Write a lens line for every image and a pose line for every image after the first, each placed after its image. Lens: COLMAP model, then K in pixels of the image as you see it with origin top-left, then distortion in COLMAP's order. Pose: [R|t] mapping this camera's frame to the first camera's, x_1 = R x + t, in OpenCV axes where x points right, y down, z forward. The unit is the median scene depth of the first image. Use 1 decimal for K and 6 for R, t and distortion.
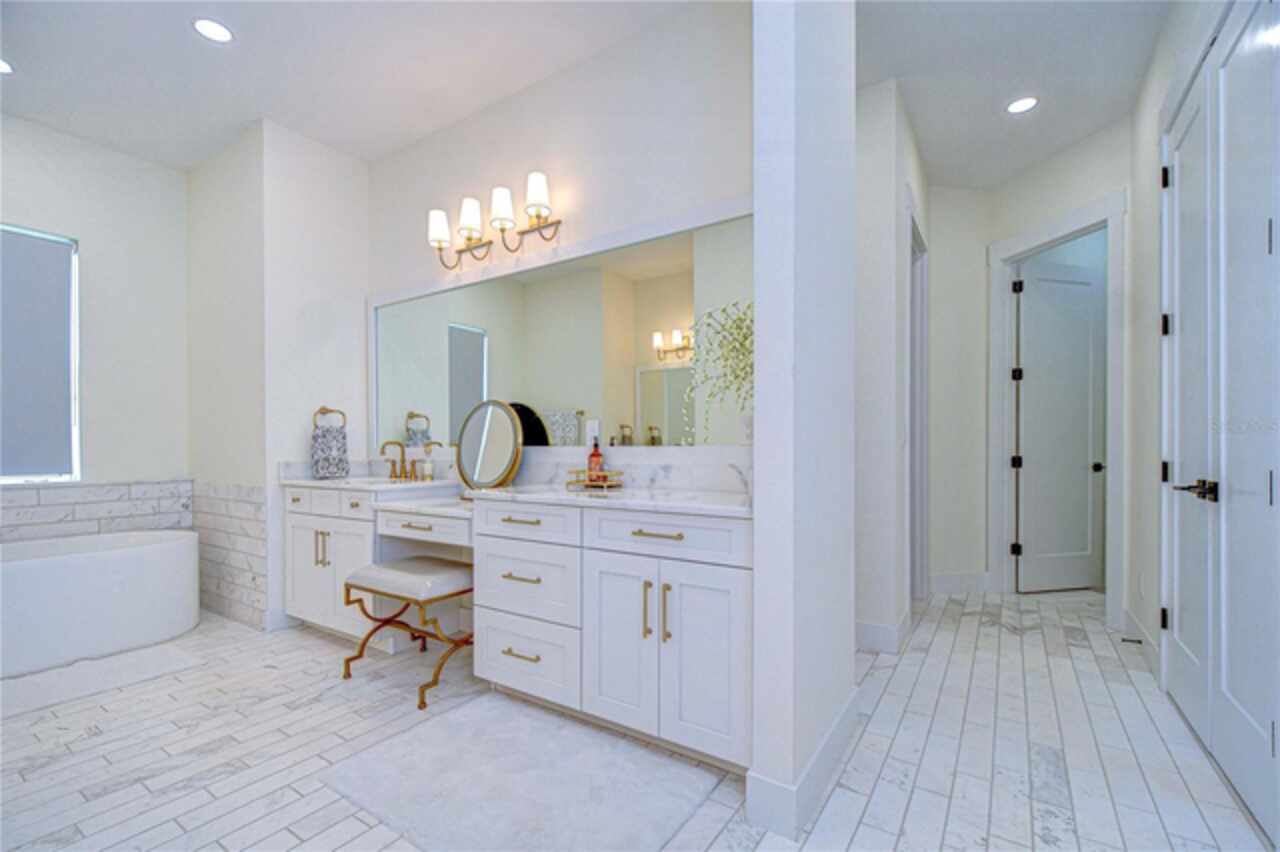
lens RADIAL K [[560.5, 0, 641.4], [0, 560.5, 448.4], [0, 0, 1]] dist [-0.001763, -0.000410]
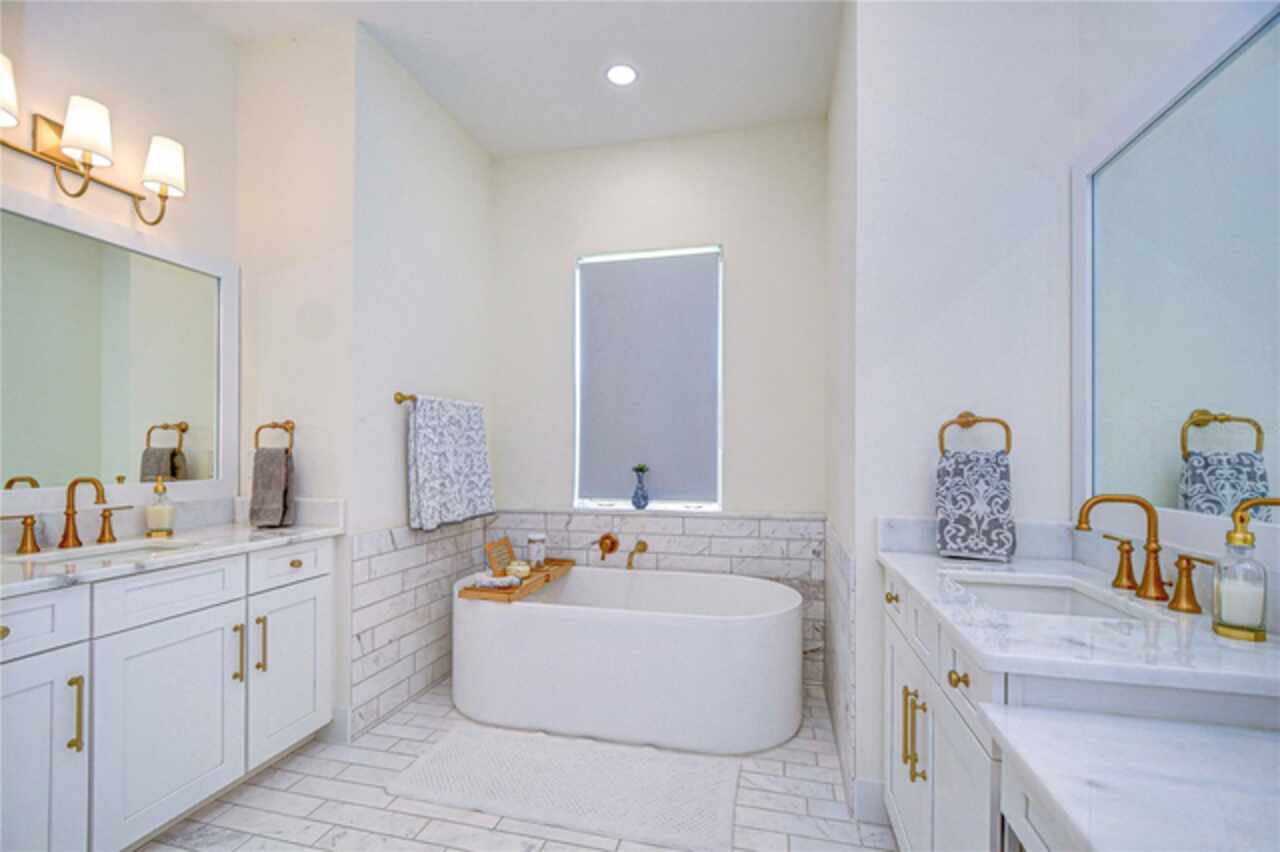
lens RADIAL K [[560.5, 0, 641.4], [0, 560.5, 448.4], [0, 0, 1]] dist [-0.001763, -0.000410]
pose [[0.341040, 0.002237, -0.940046, -0.198504], [-0.007832, 0.999969, -0.000462, -0.040348], [0.940016, 0.007520, 0.341047, 0.567339]]
